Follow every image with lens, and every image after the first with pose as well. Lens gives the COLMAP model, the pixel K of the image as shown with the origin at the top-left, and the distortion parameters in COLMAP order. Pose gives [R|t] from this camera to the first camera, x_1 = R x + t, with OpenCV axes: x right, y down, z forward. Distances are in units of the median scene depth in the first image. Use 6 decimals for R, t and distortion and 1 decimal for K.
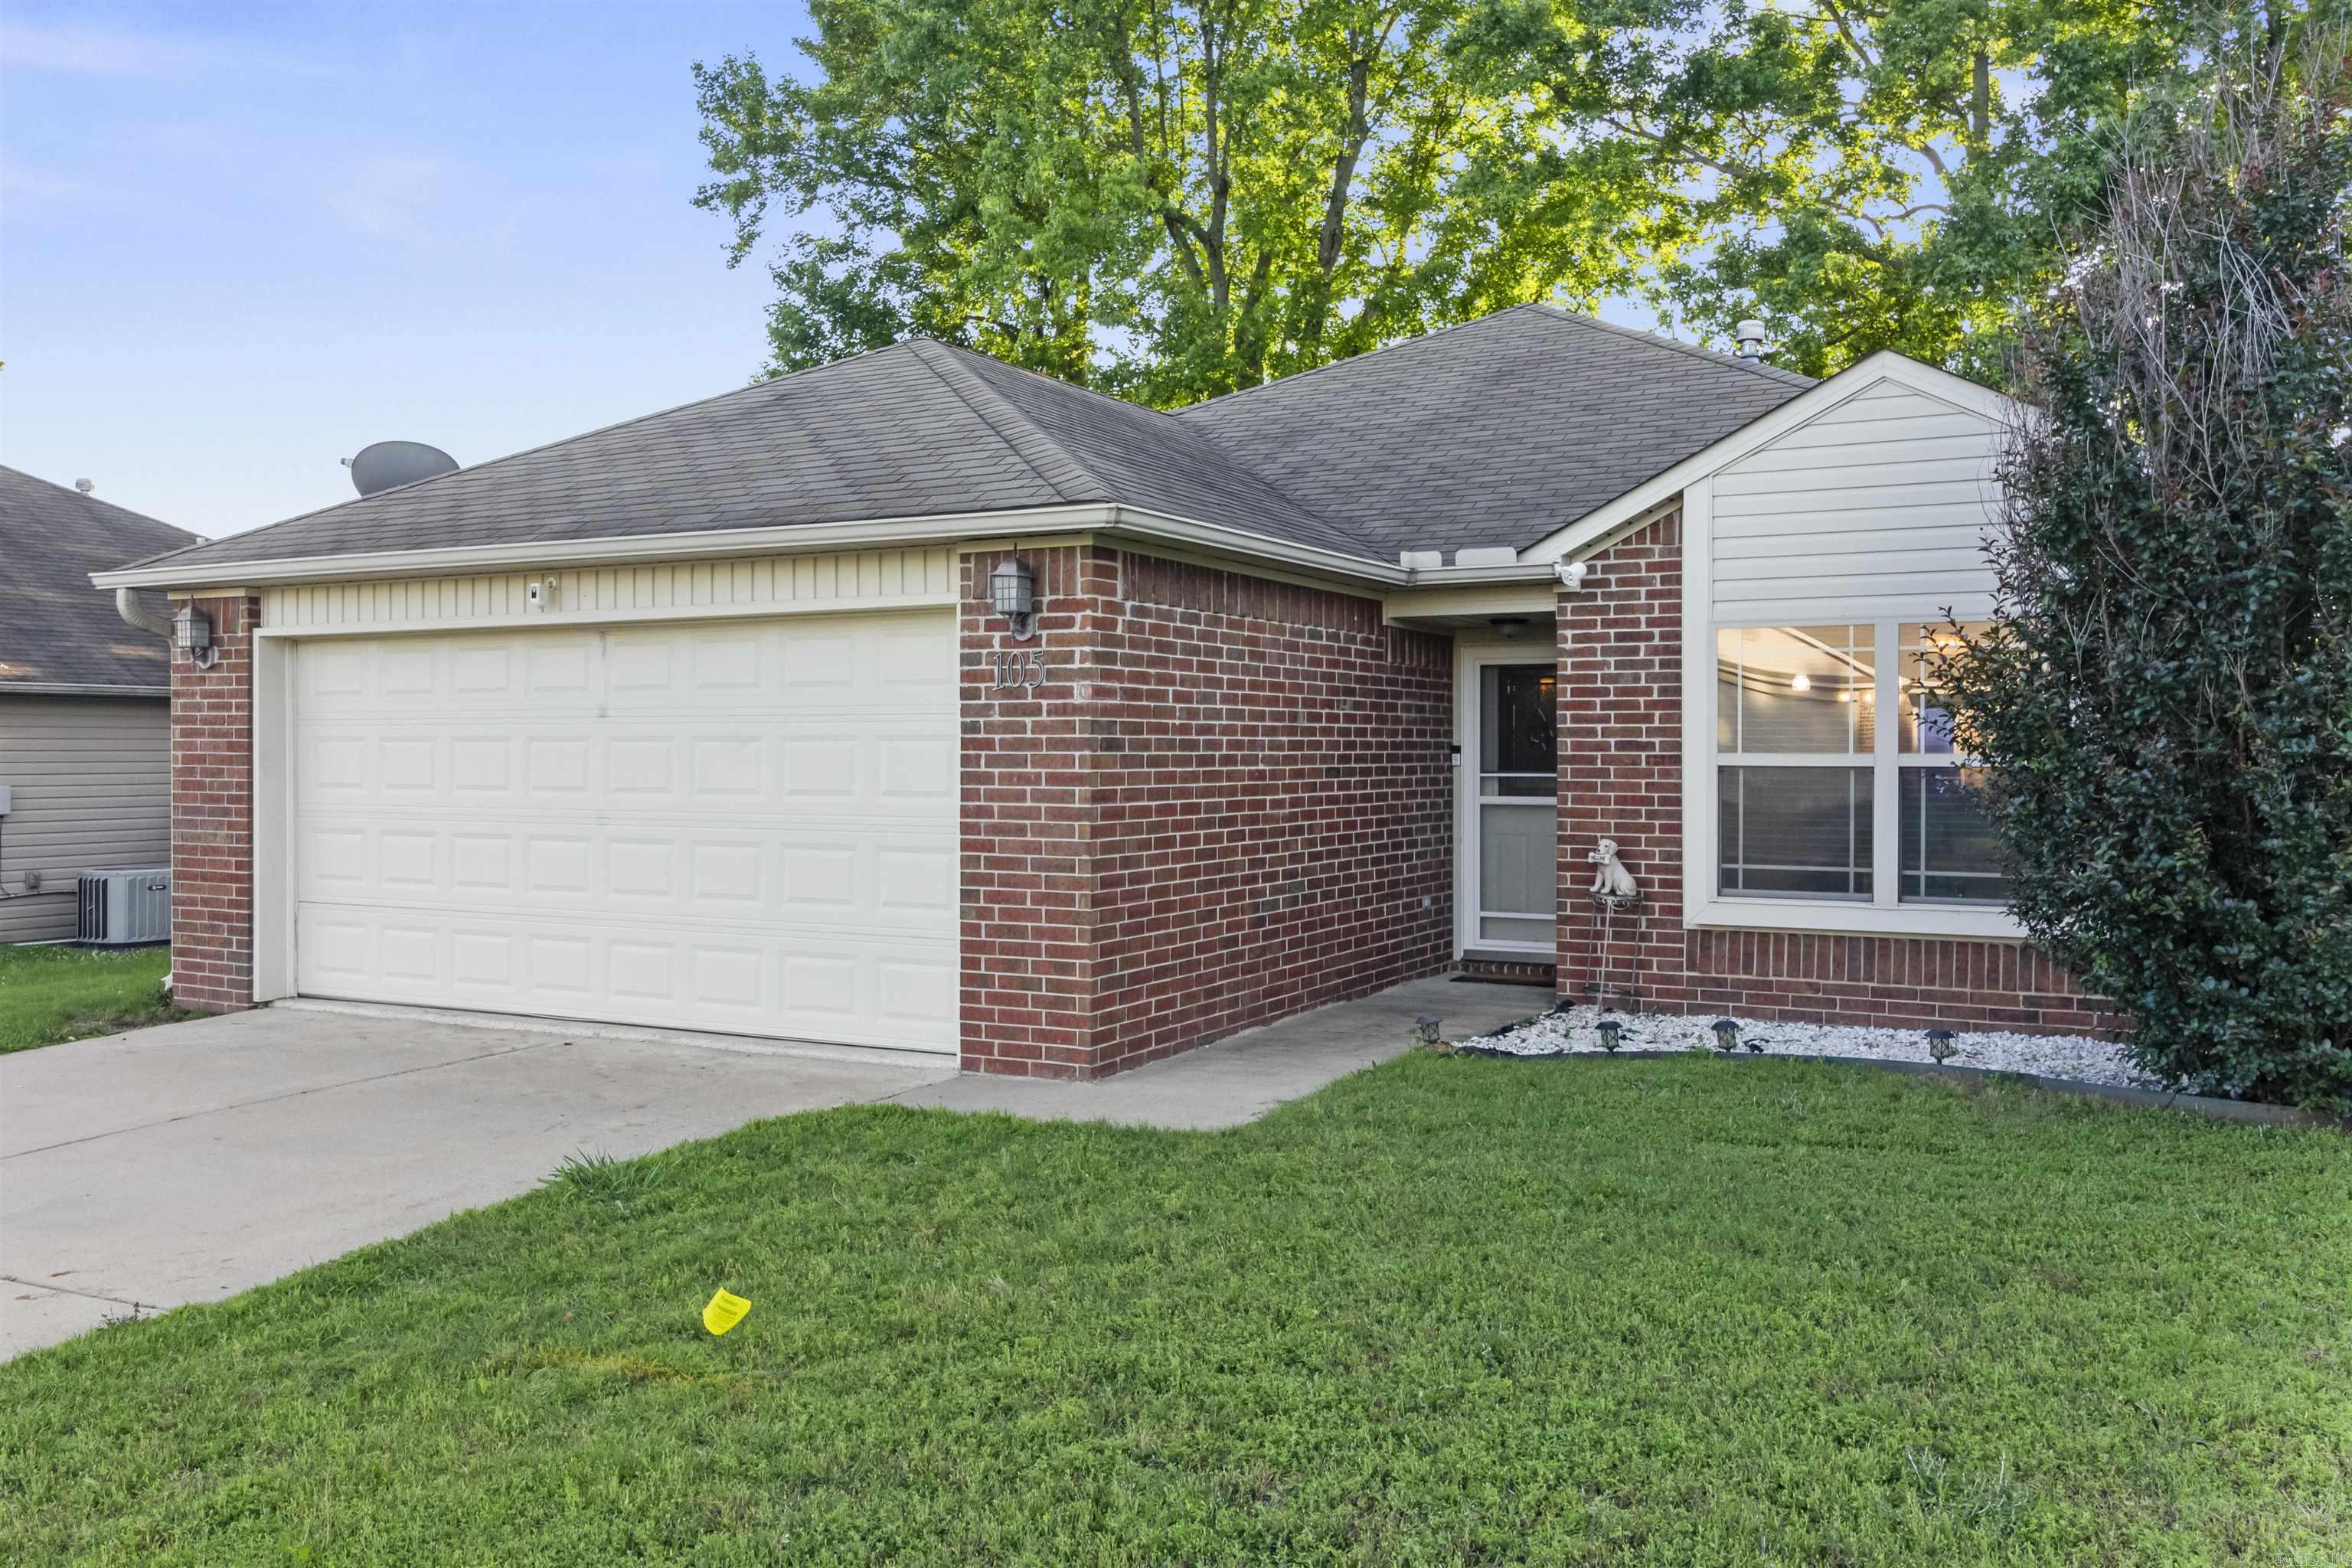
lens RADIAL K [[1701.7, 0, 1176.0], [0, 1701.7, 784.0], [0, 0, 1]] dist [0.004925, 0.003342]
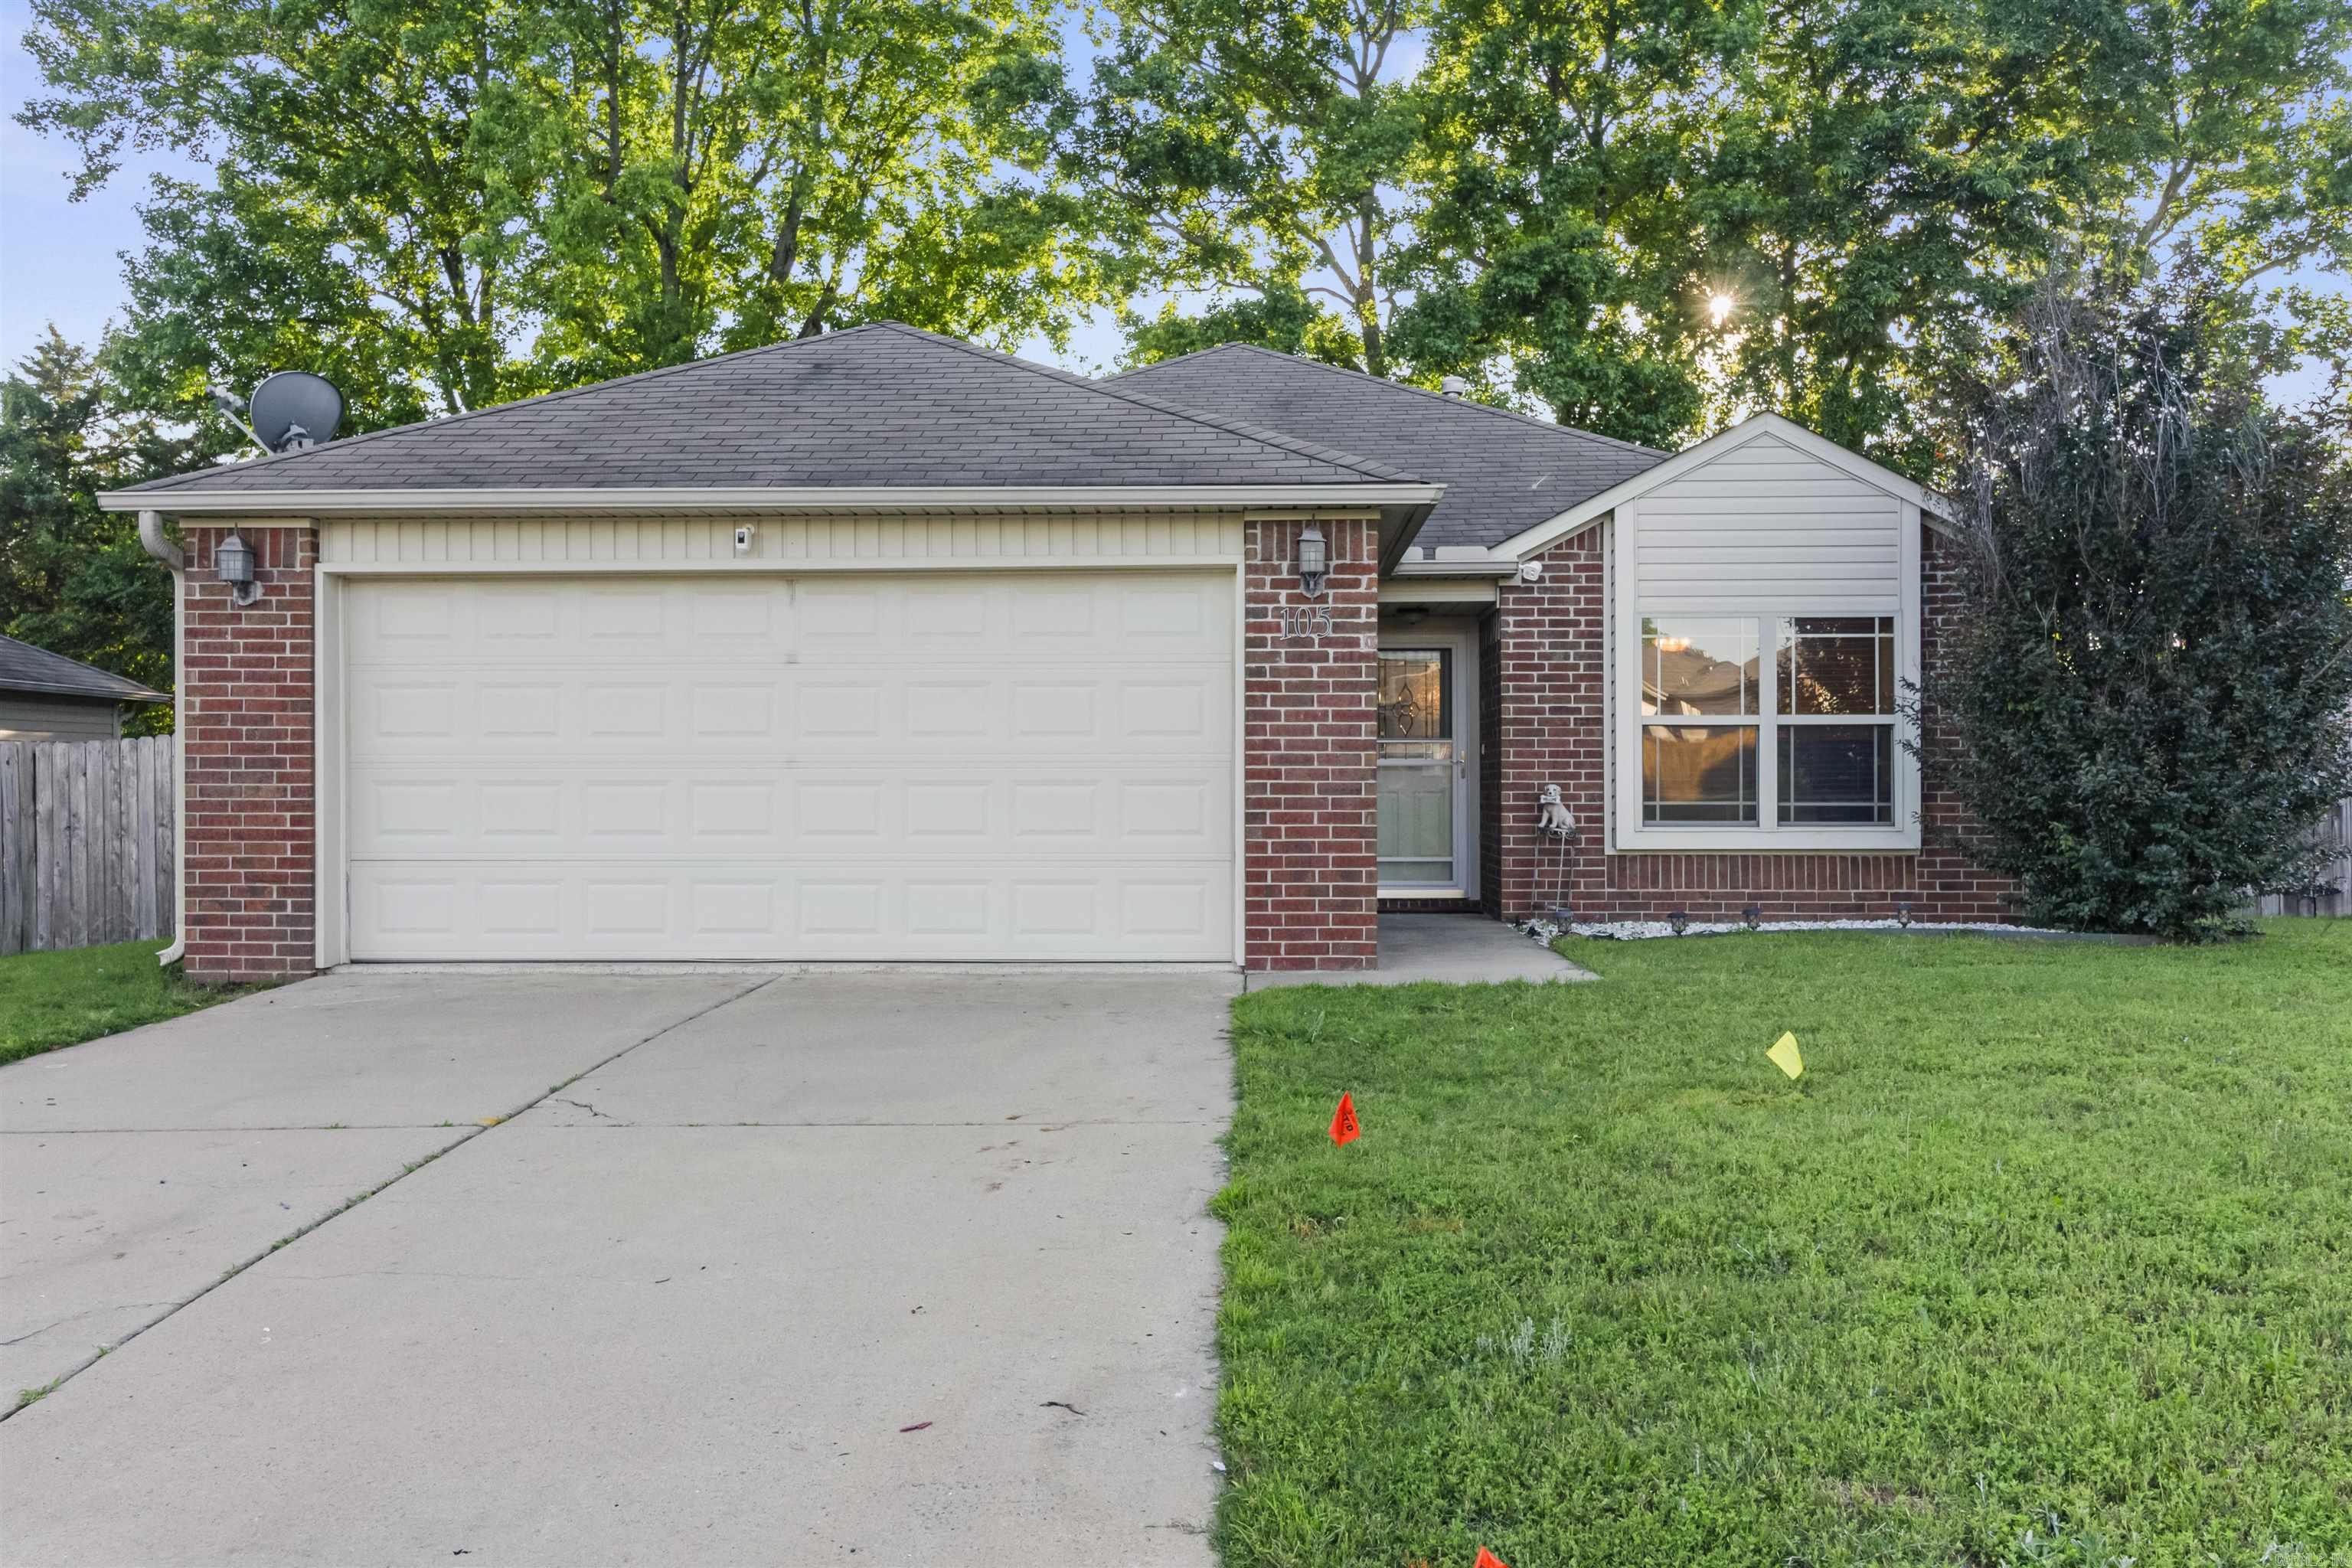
lens RADIAL K [[1670.2, 0, 1176.0], [0, 1670.2, 784.0], [0, 0, 1]] dist [0.000737, 0.003061]
pose [[0.918413, -0.003379, 0.395610, -0.517923], [0.007841, 0.999923, -0.009665, 0.044635], [-0.395546, 0.011978, 0.918368, -0.014744]]
